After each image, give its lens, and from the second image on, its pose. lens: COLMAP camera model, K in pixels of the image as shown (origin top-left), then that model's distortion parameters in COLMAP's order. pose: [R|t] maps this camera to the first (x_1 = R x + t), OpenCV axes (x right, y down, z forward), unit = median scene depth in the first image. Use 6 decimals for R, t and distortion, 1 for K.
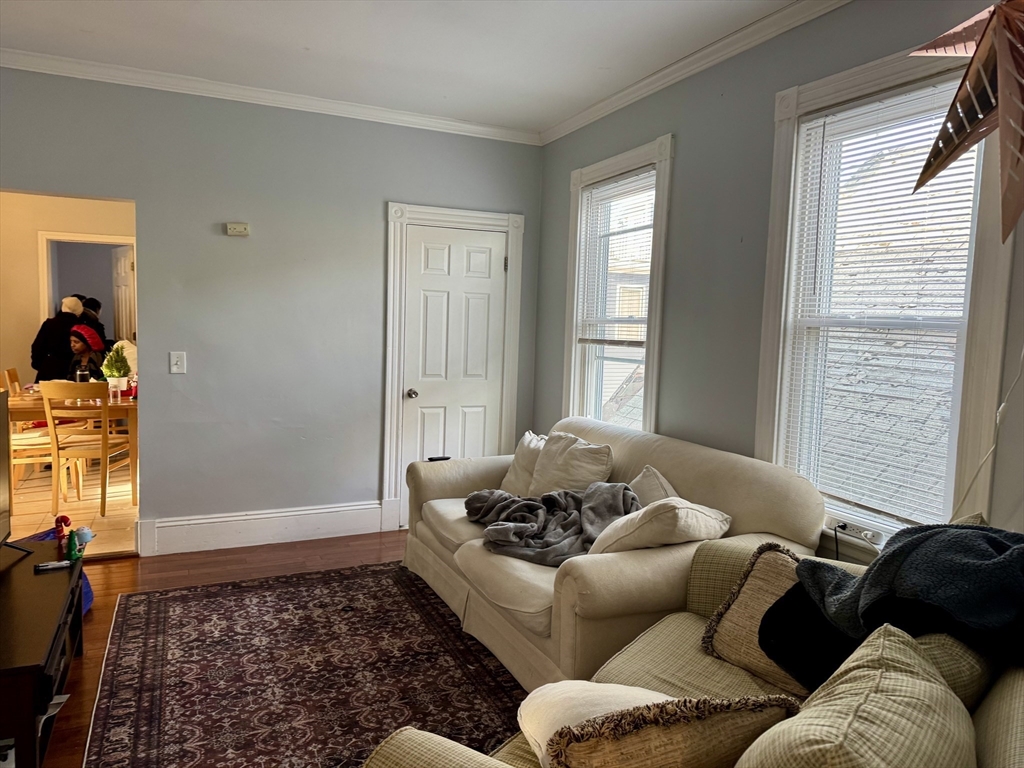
lens RADIAL K [[727.1, 0, 512.0], [0, 727.1, 384.0], [0, 0, 1]] dist [0.005667, -0.003485]
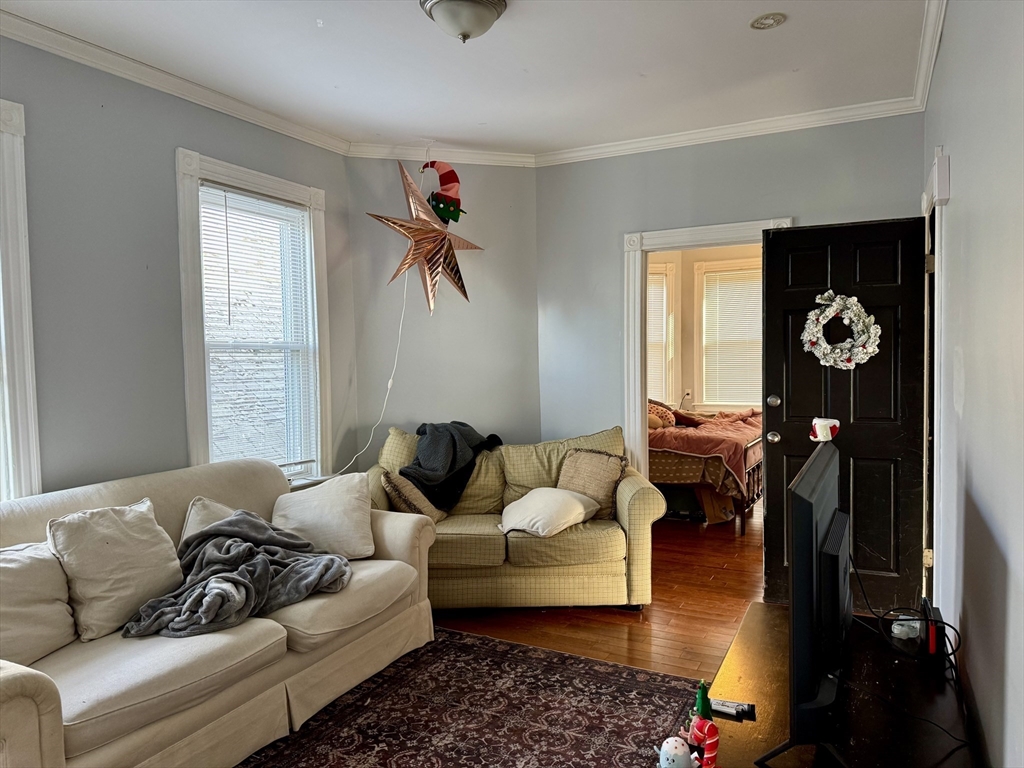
lens RADIAL K [[727.1, 0, 512.0], [0, 727.1, 384.0], [0, 0, 1]] dist [0.005667, -0.003485]
pose [[-0.619668, -0.059701, 0.782590, -1.023419], [0.060389, 0.990520, 0.123380, -0.163116], [-0.782538, 0.123714, -0.610188, 1.546449]]
